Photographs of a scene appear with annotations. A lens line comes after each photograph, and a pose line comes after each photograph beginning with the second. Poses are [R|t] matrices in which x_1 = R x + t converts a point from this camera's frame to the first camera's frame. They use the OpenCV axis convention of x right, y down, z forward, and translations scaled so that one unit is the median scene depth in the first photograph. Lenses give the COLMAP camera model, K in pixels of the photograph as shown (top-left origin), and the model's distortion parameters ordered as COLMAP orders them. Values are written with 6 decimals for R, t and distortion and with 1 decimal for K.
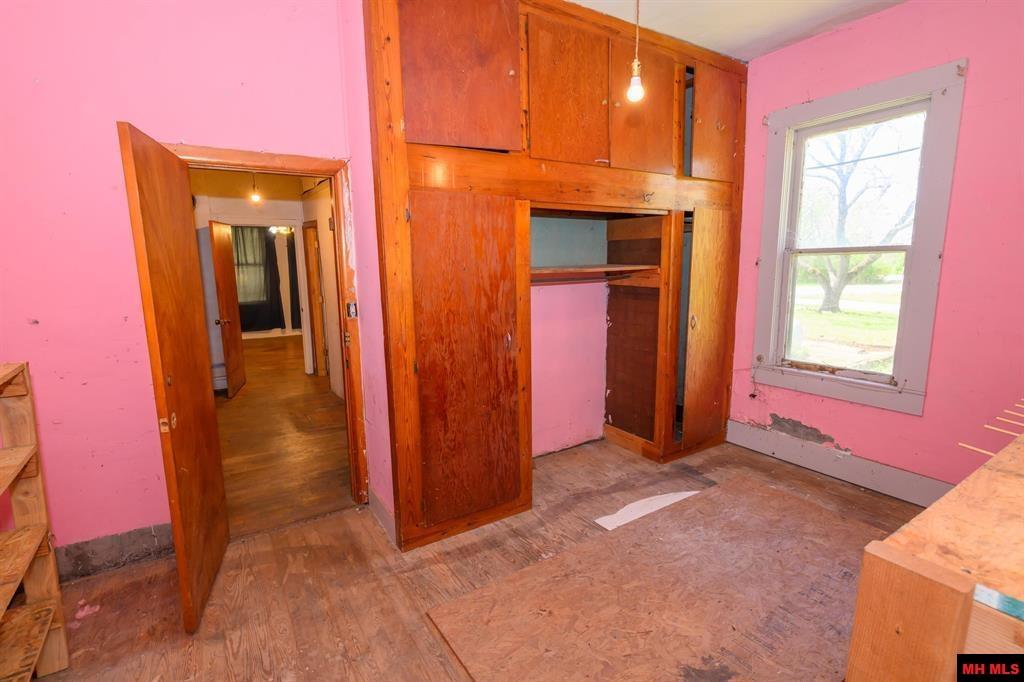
lens RADIAL K [[482.4, 0, 512.0], [0, 482.4, 341.0], [0, 0, 1]] dist [-0.000974, -0.000086]
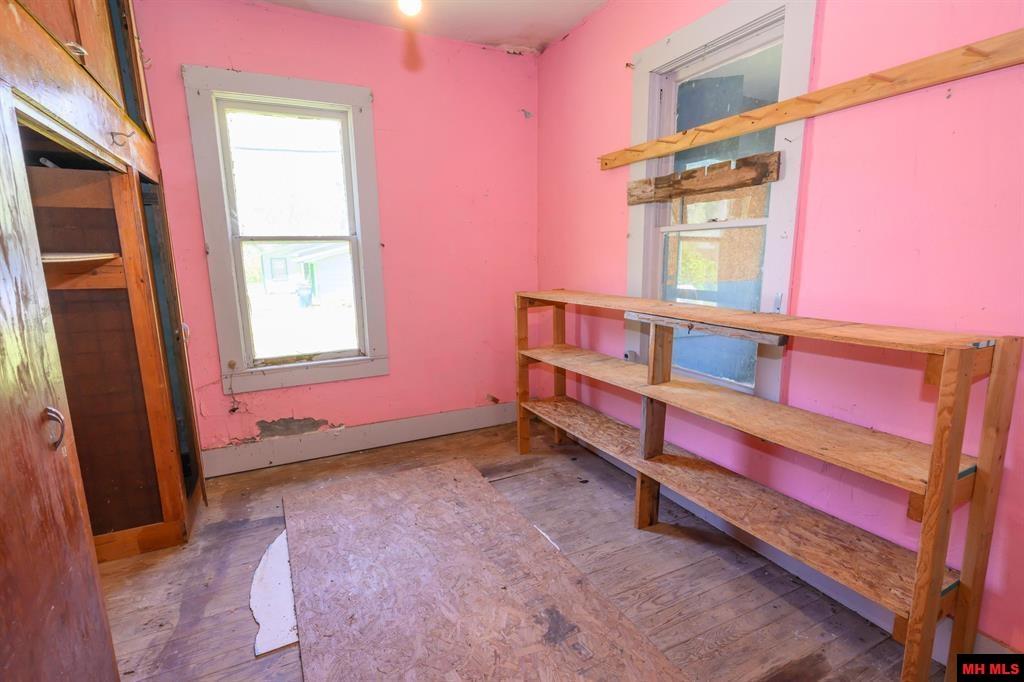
lens RADIAL K [[482.4, 0, 512.0], [0, 482.4, 341.0], [0, 0, 1]] dist [-0.000974, -0.000086]
pose [[0.117459, -0.170813, 0.978277, -0.272049], [0.174671, 0.973292, 0.148970, -0.049019], [-0.977596, 0.153379, 0.144158, 0.421438]]
